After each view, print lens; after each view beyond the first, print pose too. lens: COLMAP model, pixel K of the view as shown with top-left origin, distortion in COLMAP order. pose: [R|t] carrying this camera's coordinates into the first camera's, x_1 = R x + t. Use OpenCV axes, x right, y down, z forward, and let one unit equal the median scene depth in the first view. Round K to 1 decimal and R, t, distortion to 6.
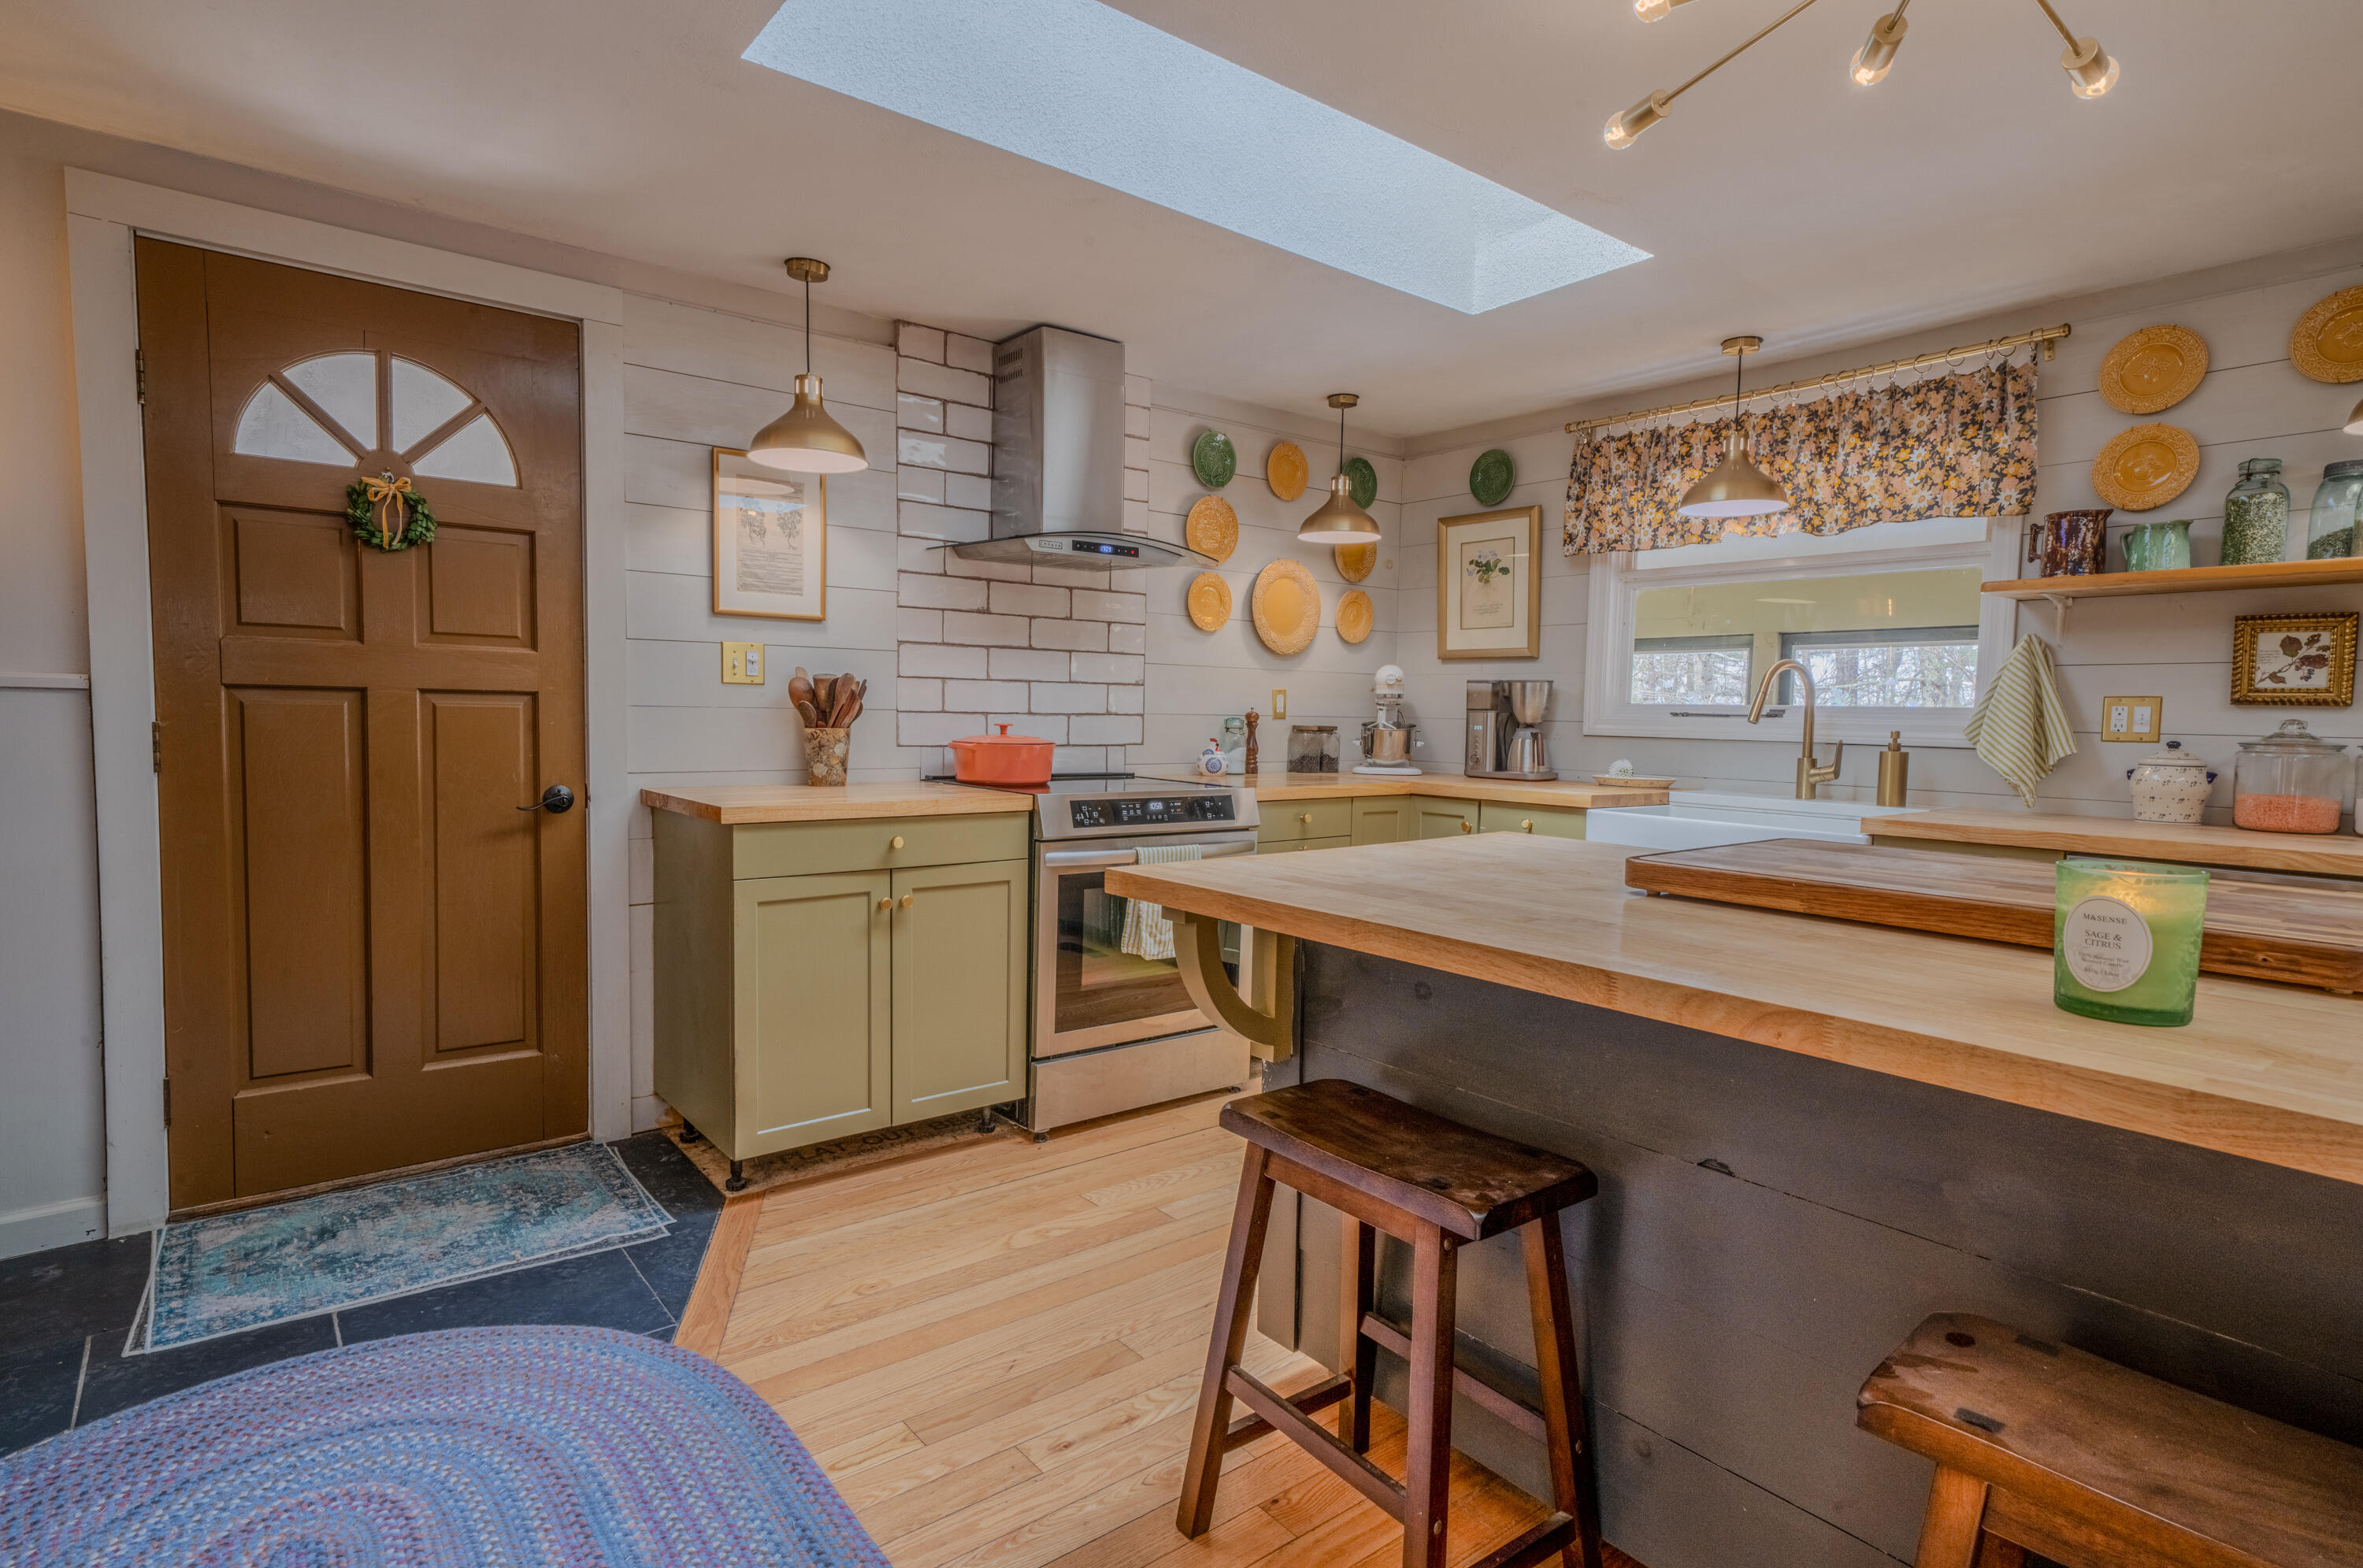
lens RADIAL K [[1207.0, 0, 1181.5], [0, 1207.0, 784.0], [0, 0, 1]] dist [0.017415, 0.000005]
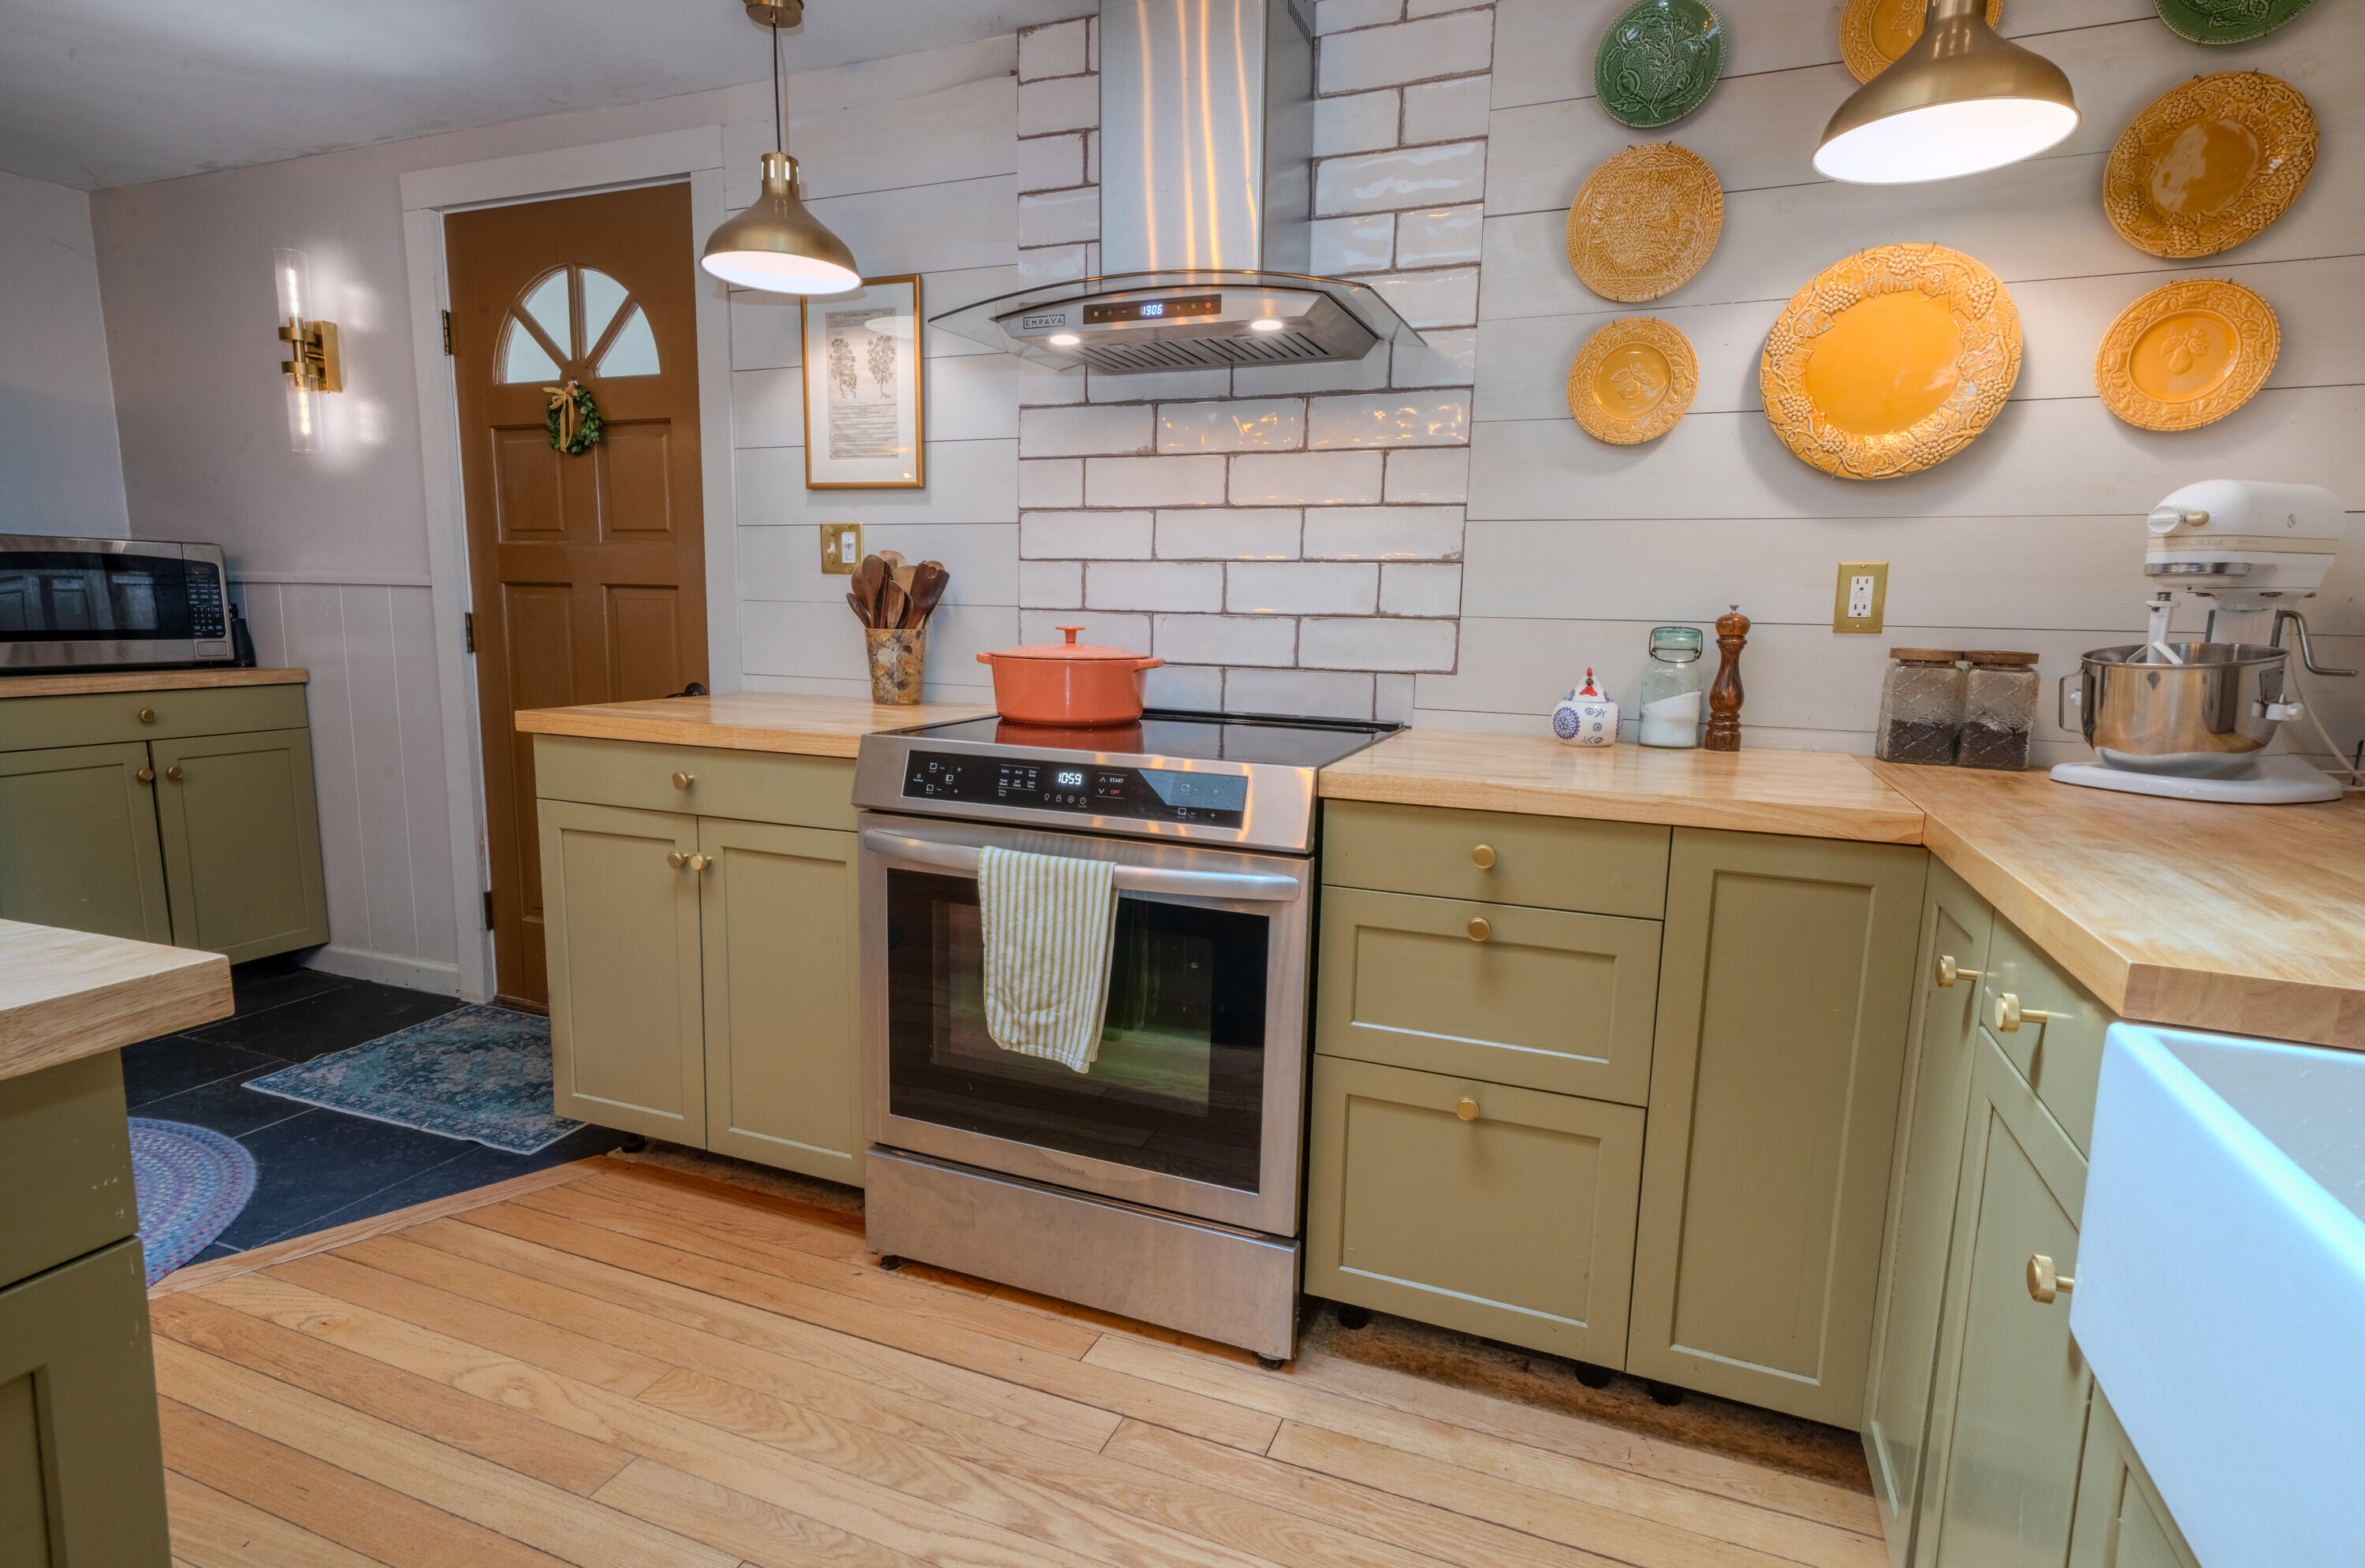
lens RADIAL K [[1208.1, 0, 1182.5], [0, 1208.1, 784.0], [0, 0, 1]] dist [0.017415, 0.000005]
pose [[0.483769, 0.119091, -0.867055, 0.453719], [-0.066440, 0.992837, 0.099297, -0.034884], [0.872670, 0.009570, 0.488217, 0.745316]]
